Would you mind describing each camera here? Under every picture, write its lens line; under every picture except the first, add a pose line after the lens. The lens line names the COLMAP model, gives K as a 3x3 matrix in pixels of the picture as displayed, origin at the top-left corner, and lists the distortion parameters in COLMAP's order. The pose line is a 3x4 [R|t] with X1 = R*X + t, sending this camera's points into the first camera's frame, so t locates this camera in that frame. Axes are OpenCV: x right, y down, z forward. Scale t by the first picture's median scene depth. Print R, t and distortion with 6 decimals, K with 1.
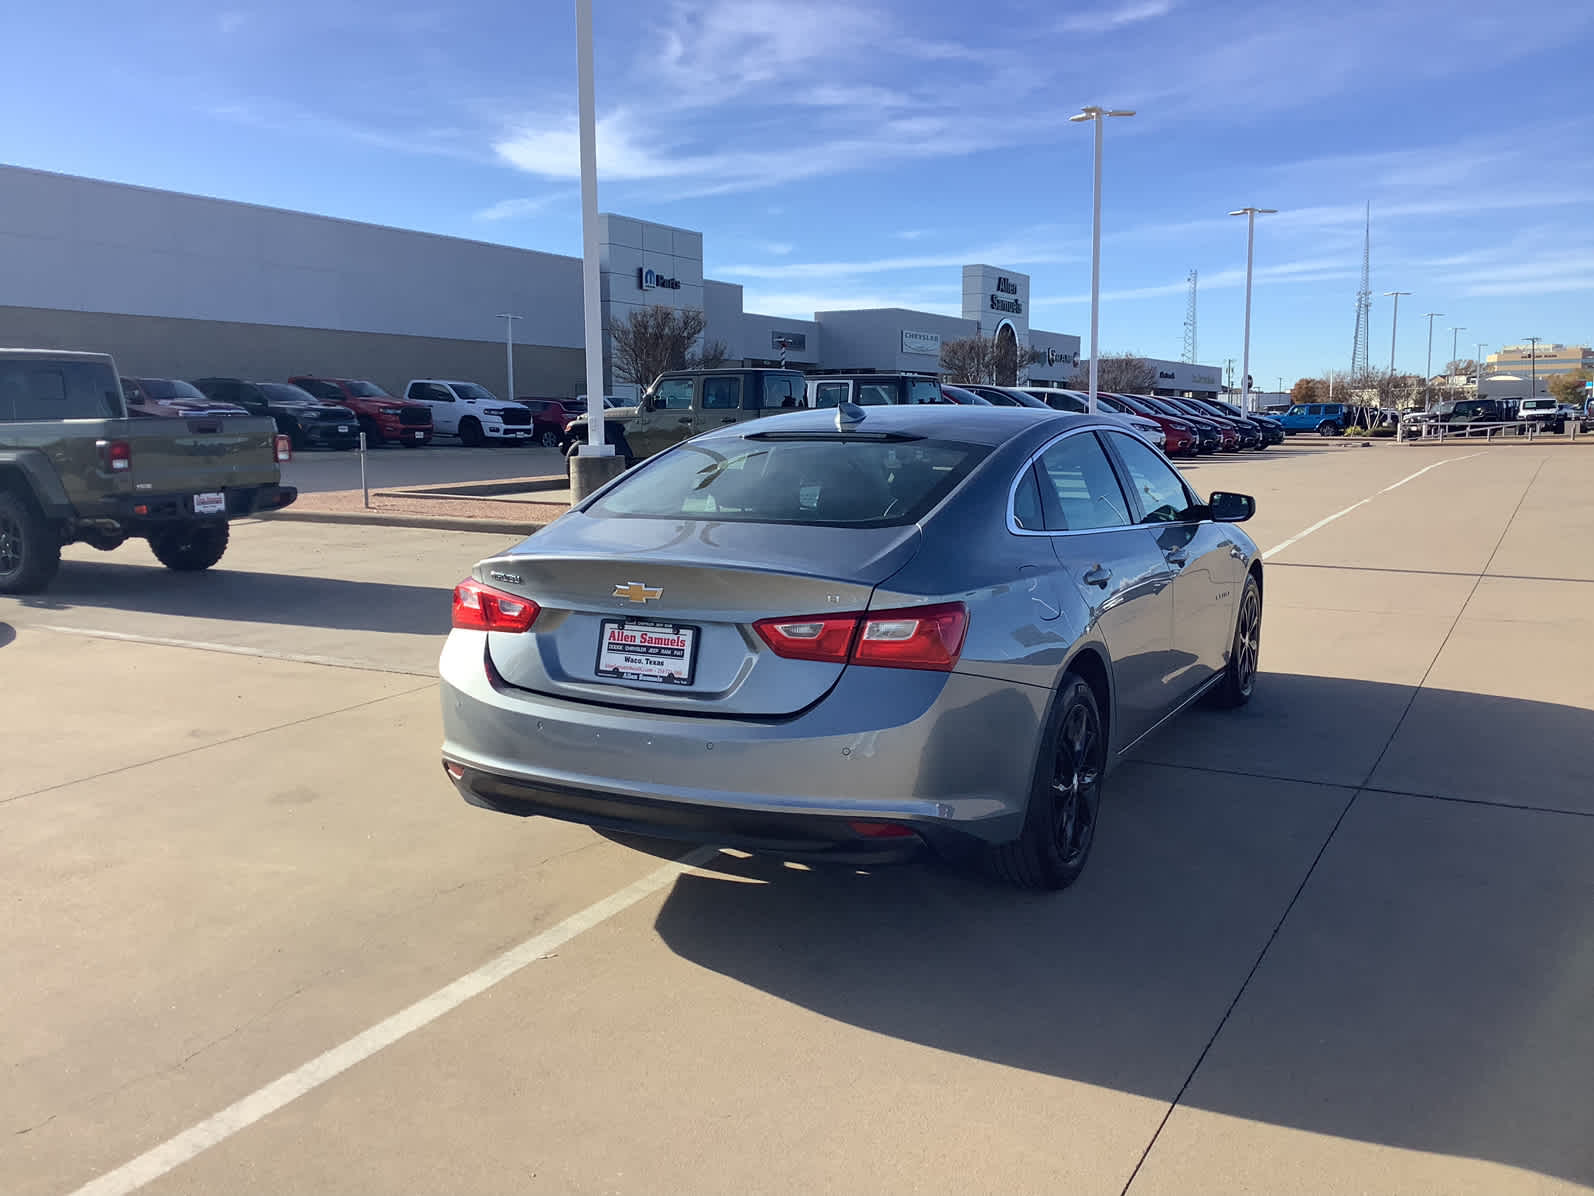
lens RADIAL K [[1454.8, 0, 794.7], [0, 1454.8, 633.7], [0, 0, 1]] dist [0.123301, -0.204391]
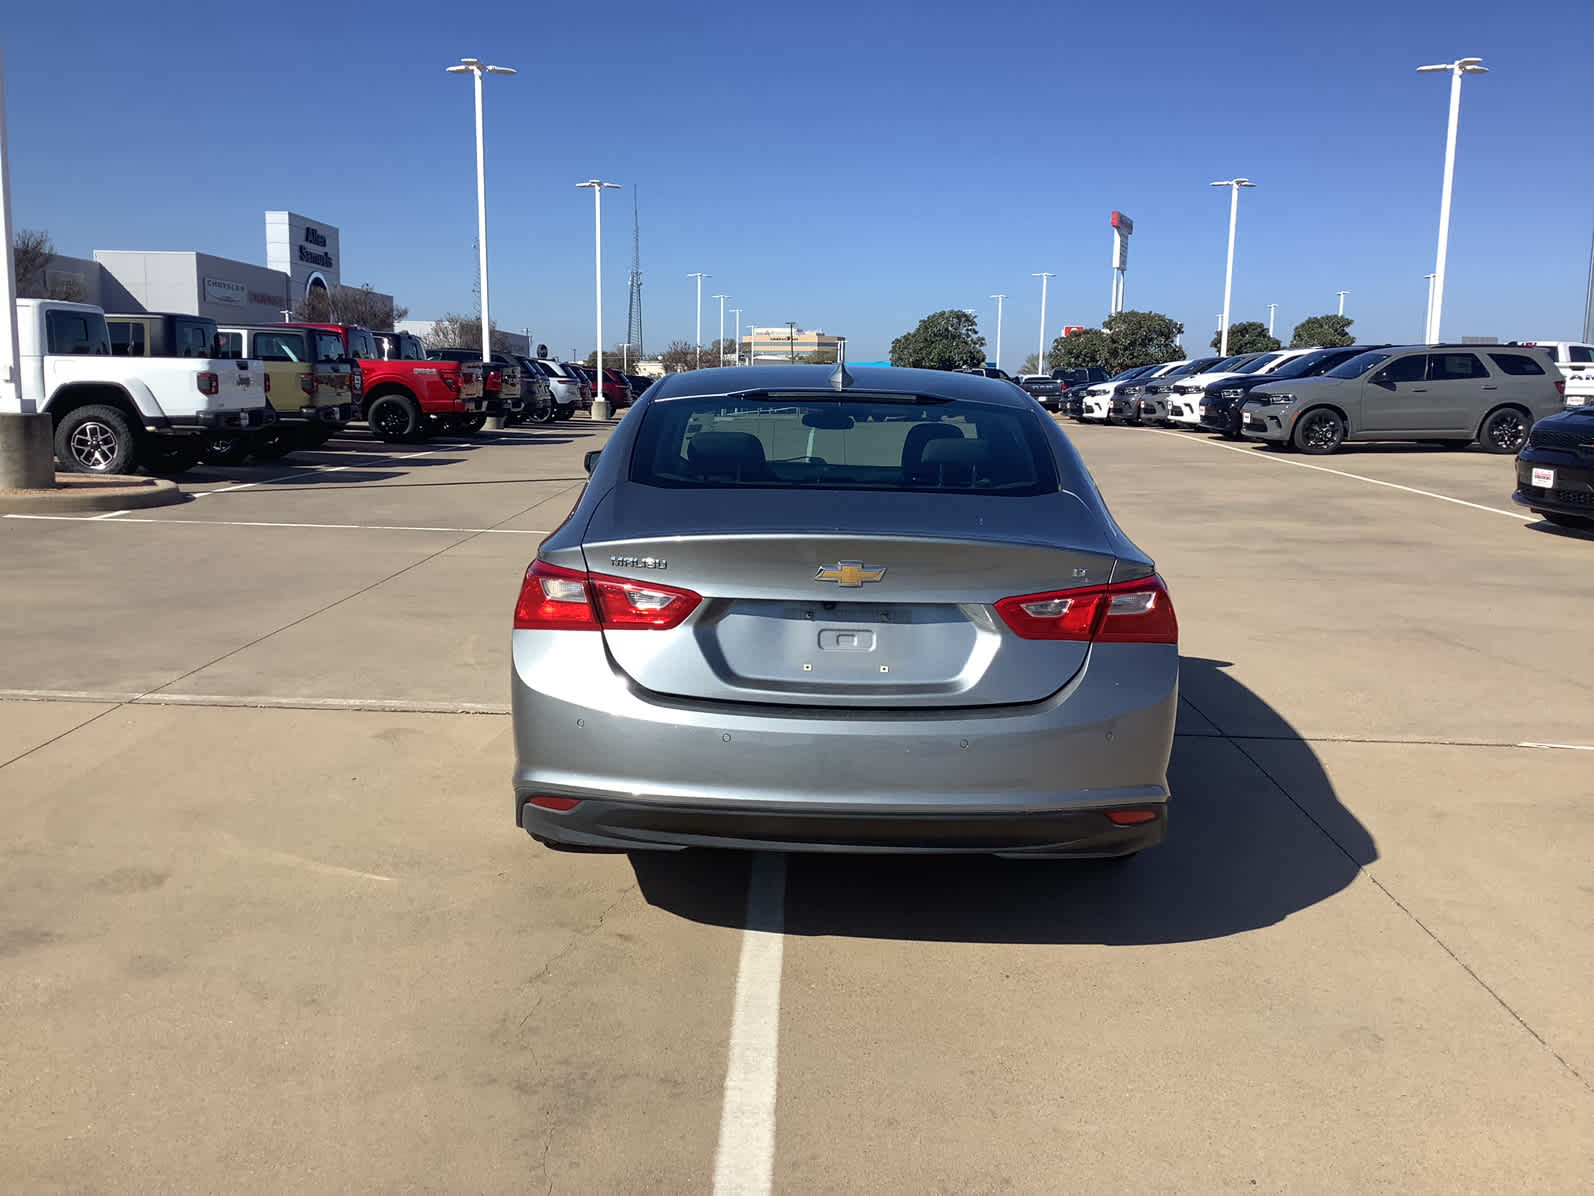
lens RADIAL K [[1454.8, 0, 794.7], [0, 1454.8, 633.7], [0, 0, 1]] dist [0.123301, -0.204391]
pose [[0.883501, -0.057796, 0.464851, -0.502896], [0.047313, 0.998295, 0.034195, -0.023108], [-0.466035, -0.008217, 0.884728, 0.253736]]
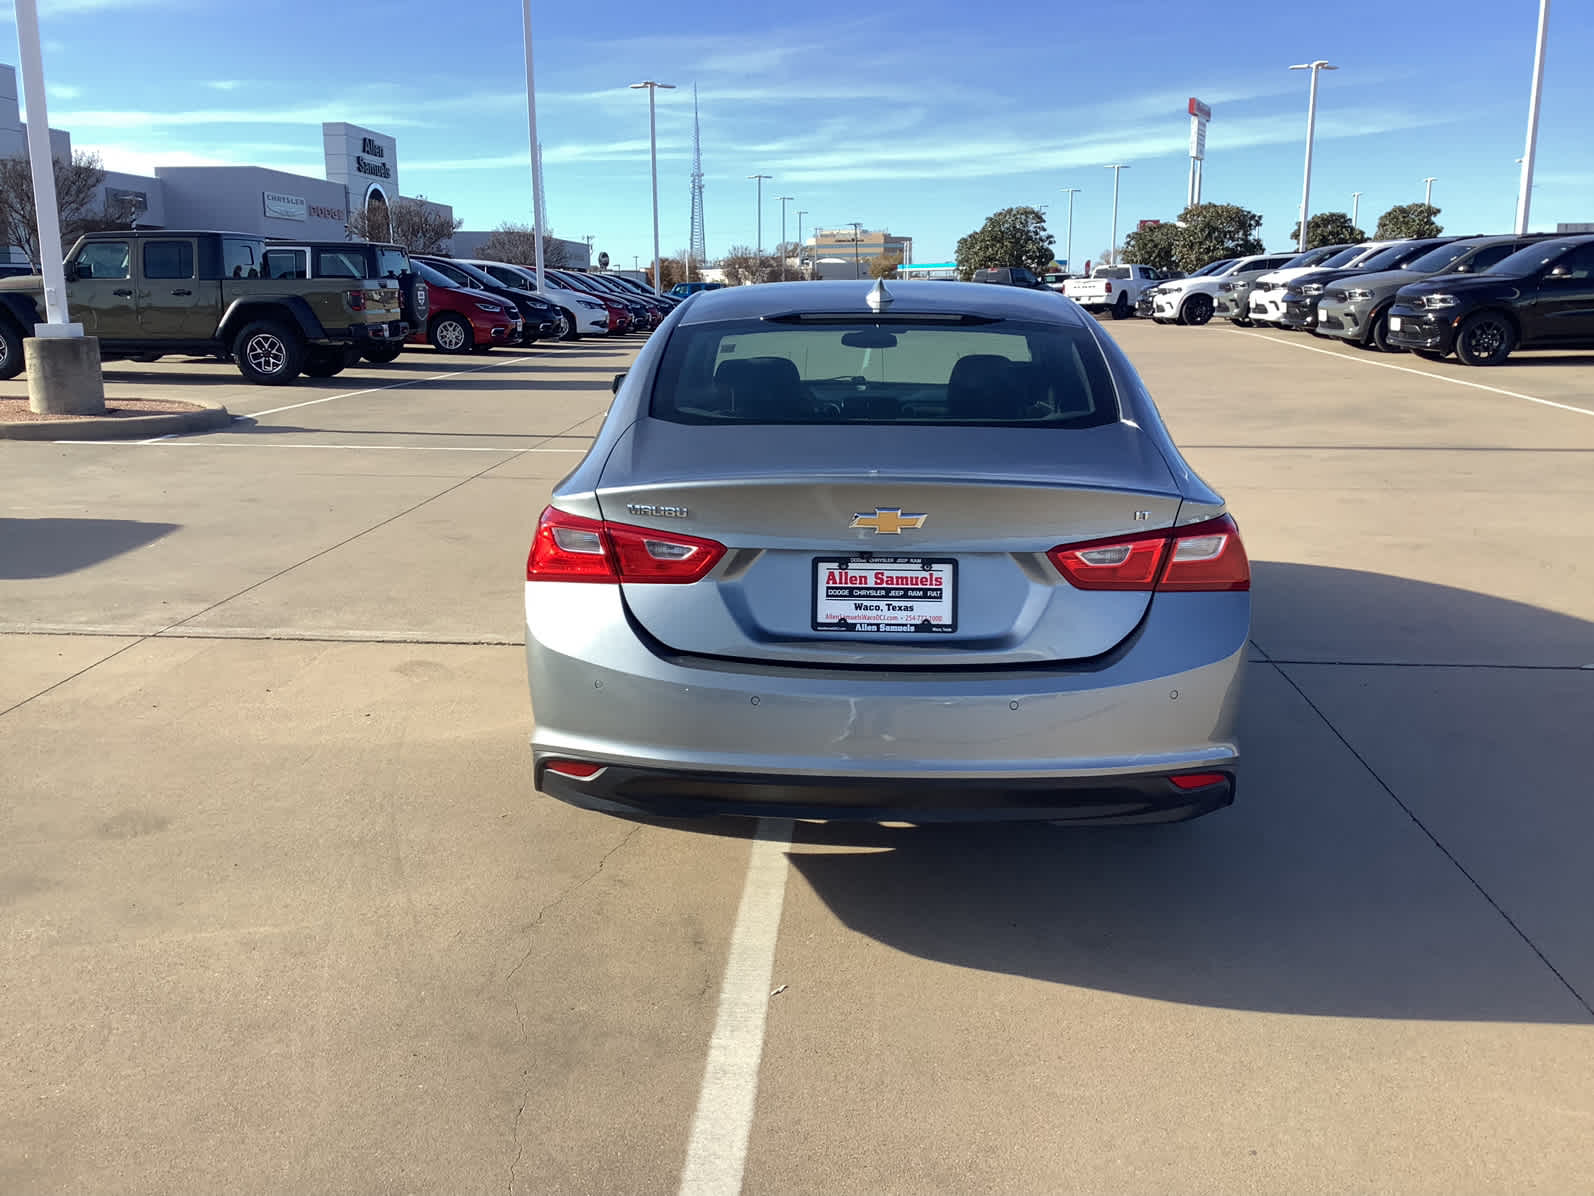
lens RADIAL K [[1454.8, 0, 794.7], [0, 1454.8, 633.7], [0, 0, 1]] dist [0.123301, -0.204391]
pose [[0.904131, -0.094426, 0.416689, -0.432255], [0.060330, 0.993716, 0.094281, -0.040218], [-0.422974, -0.060104, 0.904147, 0.271807]]
